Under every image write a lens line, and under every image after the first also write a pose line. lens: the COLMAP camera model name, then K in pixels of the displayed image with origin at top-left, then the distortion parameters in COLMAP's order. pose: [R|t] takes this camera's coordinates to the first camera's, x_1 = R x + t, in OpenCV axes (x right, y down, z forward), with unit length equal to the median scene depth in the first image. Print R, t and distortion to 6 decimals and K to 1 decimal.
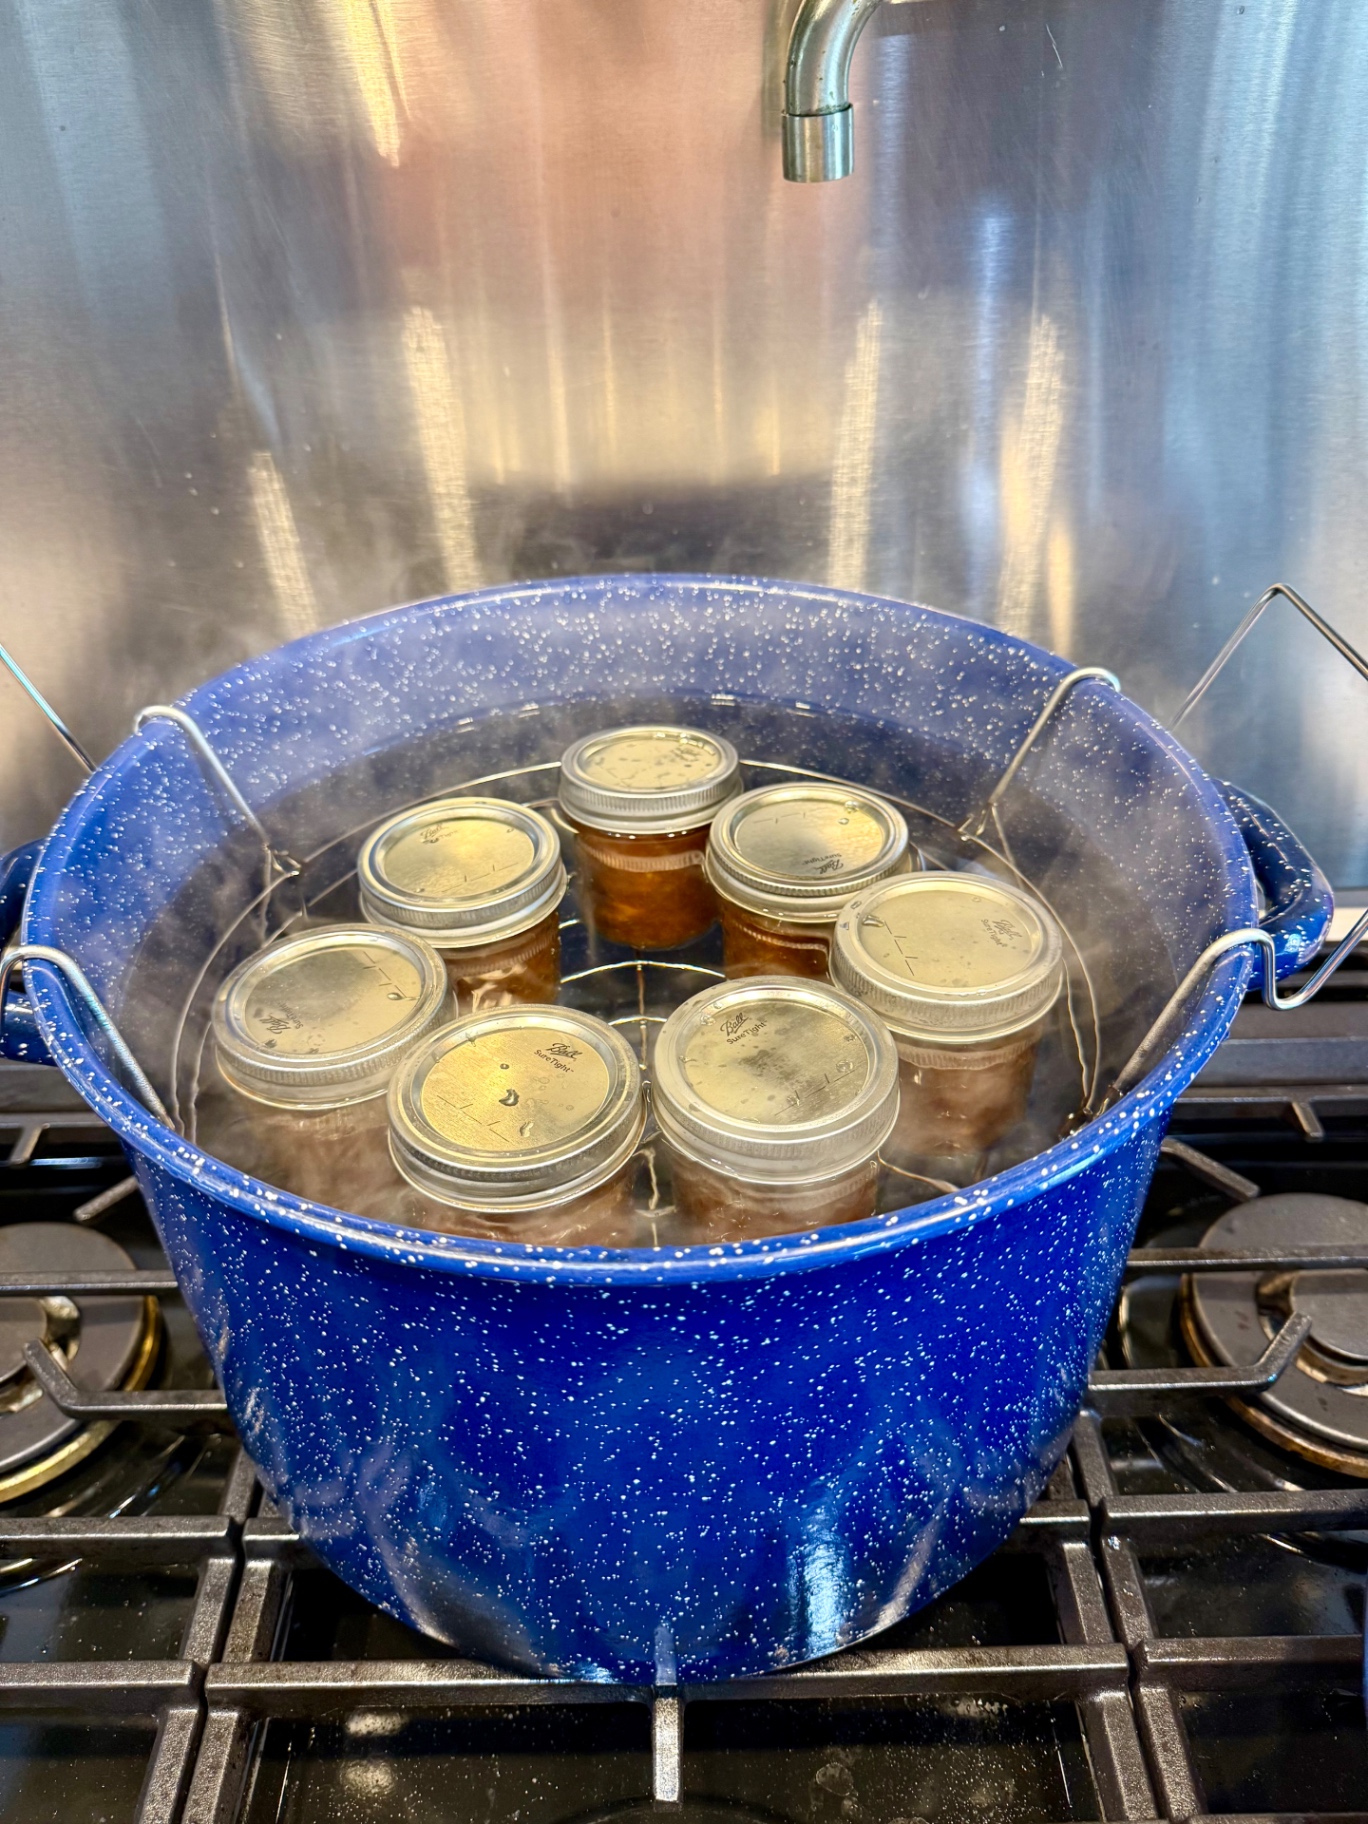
lens RADIAL K [[1353.2, 0, 690.2], [0, 1353.2, 961.3], [0, 0, 1]] dist [0.104252, -0.217606]
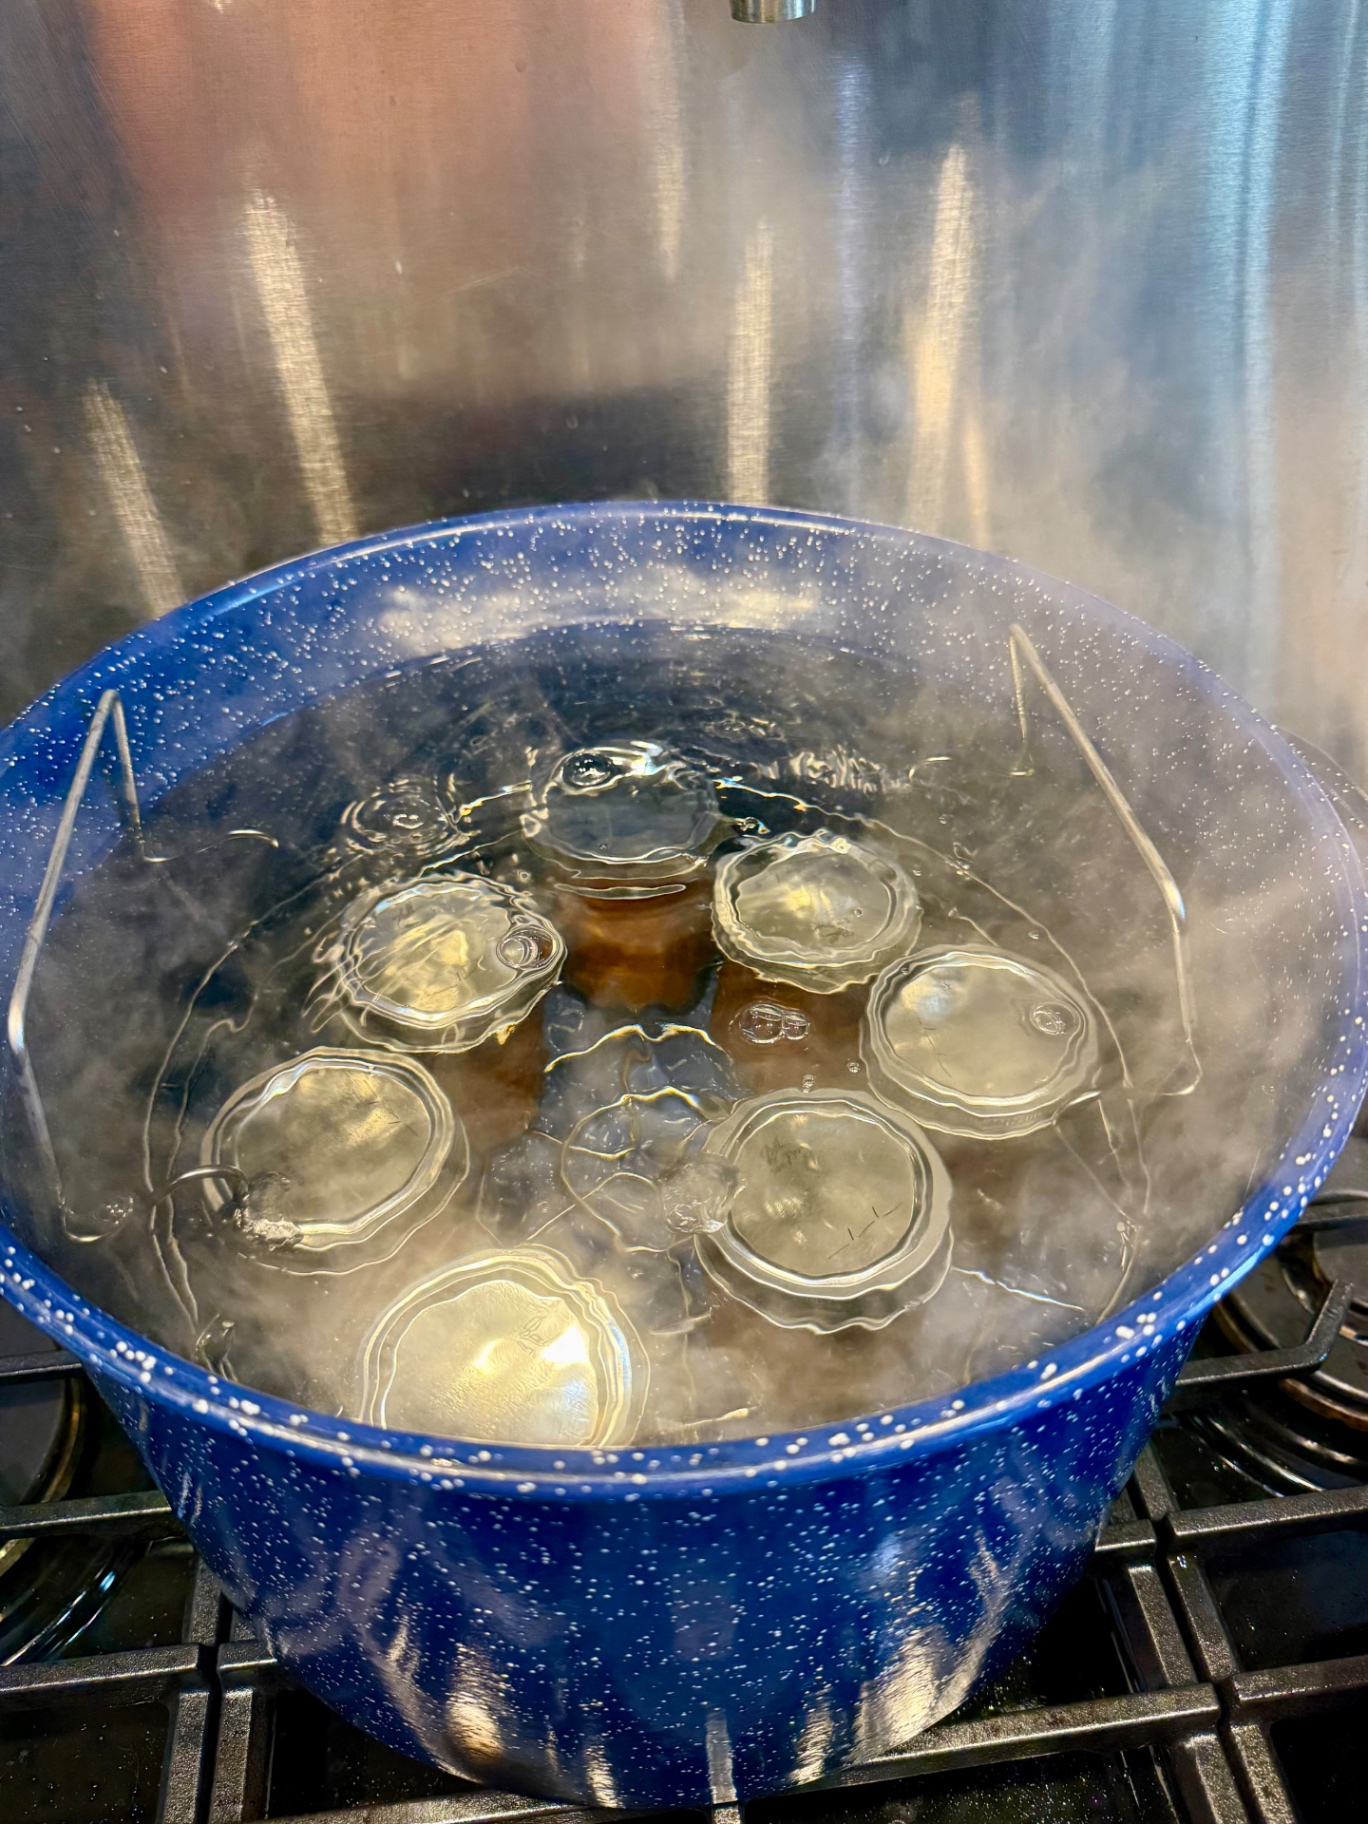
lens RADIAL K [[1360.8, 0, 690.4], [0, 1360.8, 948.9], [0, 0, 1]] dist [-0.008777, -0.003835]
pose [[0.993708, -0.073589, 0.084439, -0.069235], [0.067010, 0.994677, 0.078275, -0.083238], [-0.089750, -0.072124, 0.993349, 0.155264]]
